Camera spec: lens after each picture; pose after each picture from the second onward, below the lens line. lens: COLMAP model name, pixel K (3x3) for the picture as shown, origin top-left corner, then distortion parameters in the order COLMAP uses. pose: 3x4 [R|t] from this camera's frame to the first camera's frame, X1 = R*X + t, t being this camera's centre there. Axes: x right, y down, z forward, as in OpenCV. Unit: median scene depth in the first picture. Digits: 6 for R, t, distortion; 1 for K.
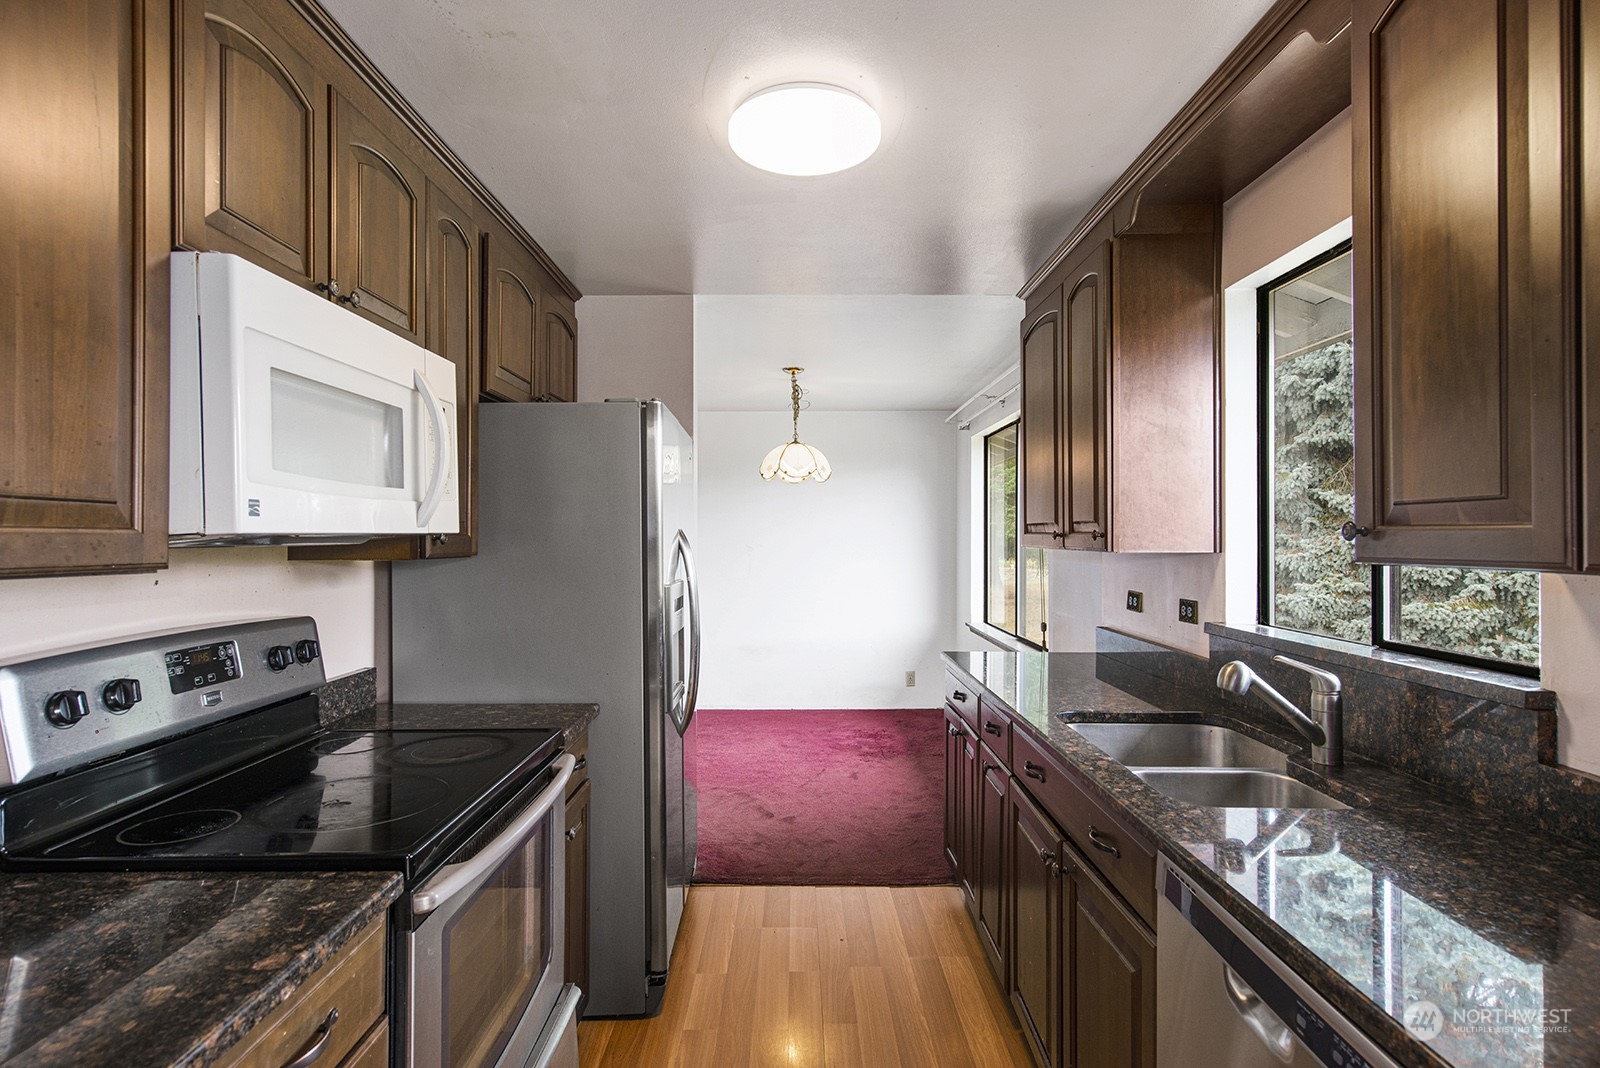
lens RADIAL K [[817.1, 0, 799.7], [0, 817.1, 529.7], [0, 0, 1]] dist [0.027846, -0.001794]
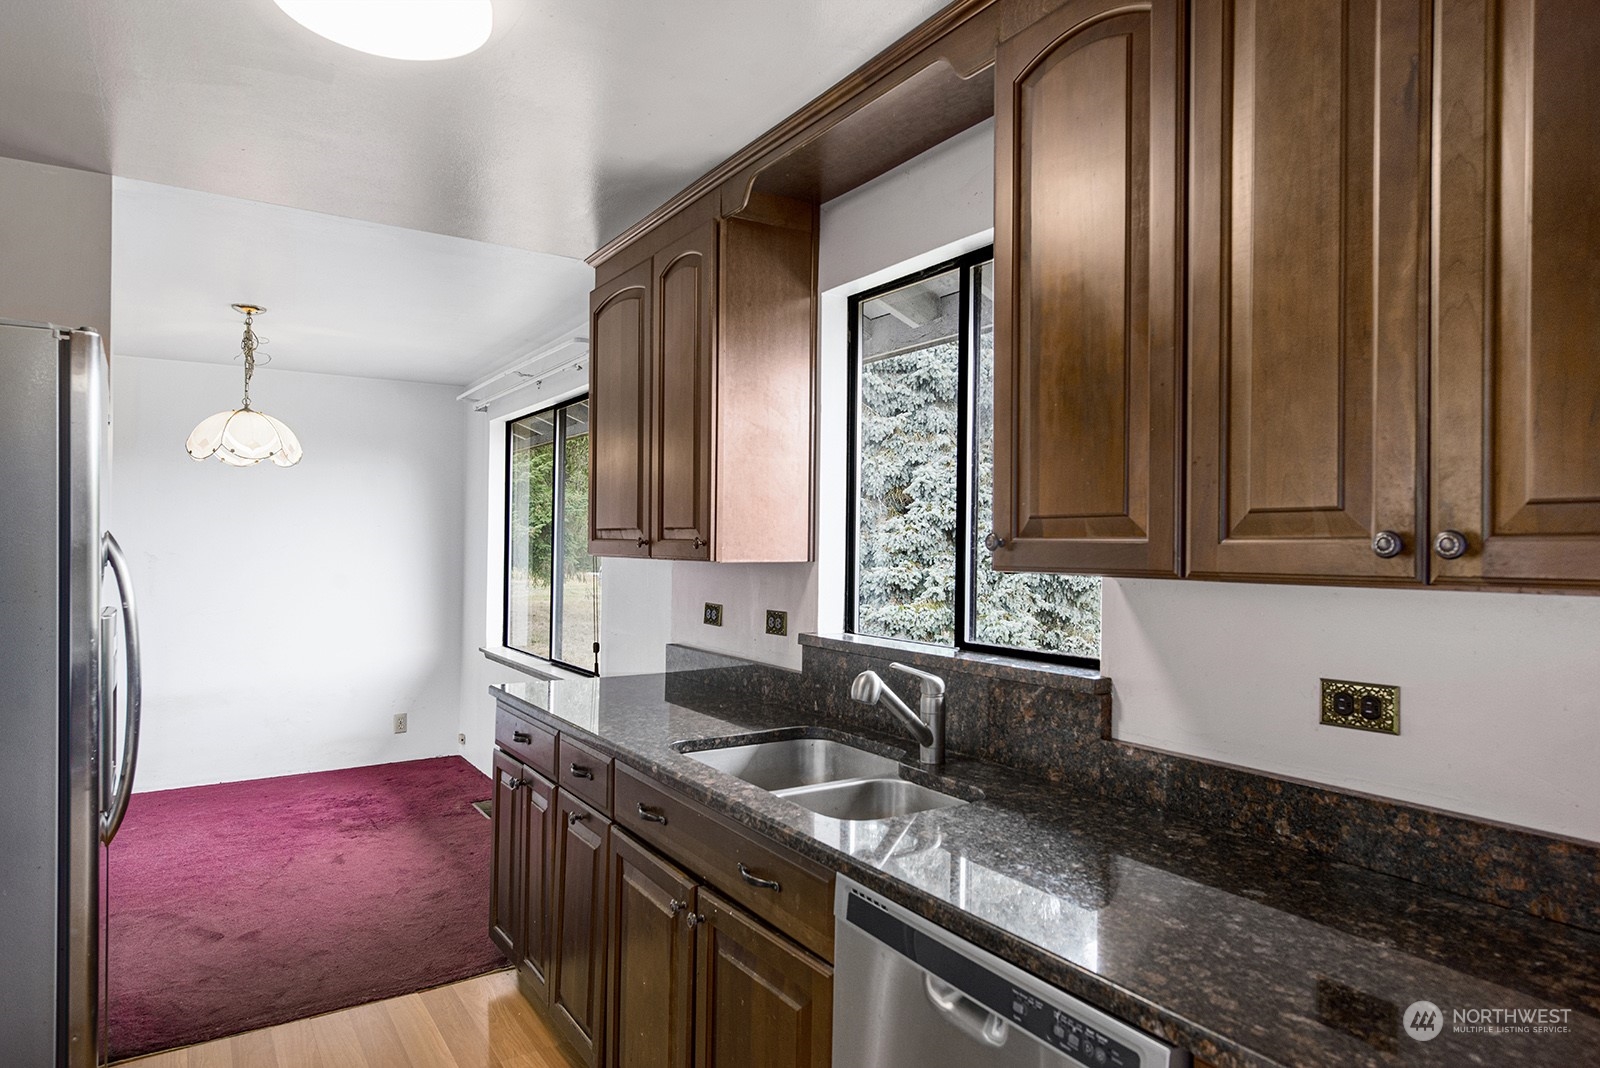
lens RADIAL K [[958.9, 0, 800.3], [0, 958.9, 539.8], [0, 0, 1]] dist [0.027704, 0.000184]
pose [[0.842525, 0.006793, 0.538614, -0.116068], [-0.010158, 0.999943, 0.003278, -0.001584], [-0.538561, -0.008233, 0.842546, 0.047910]]
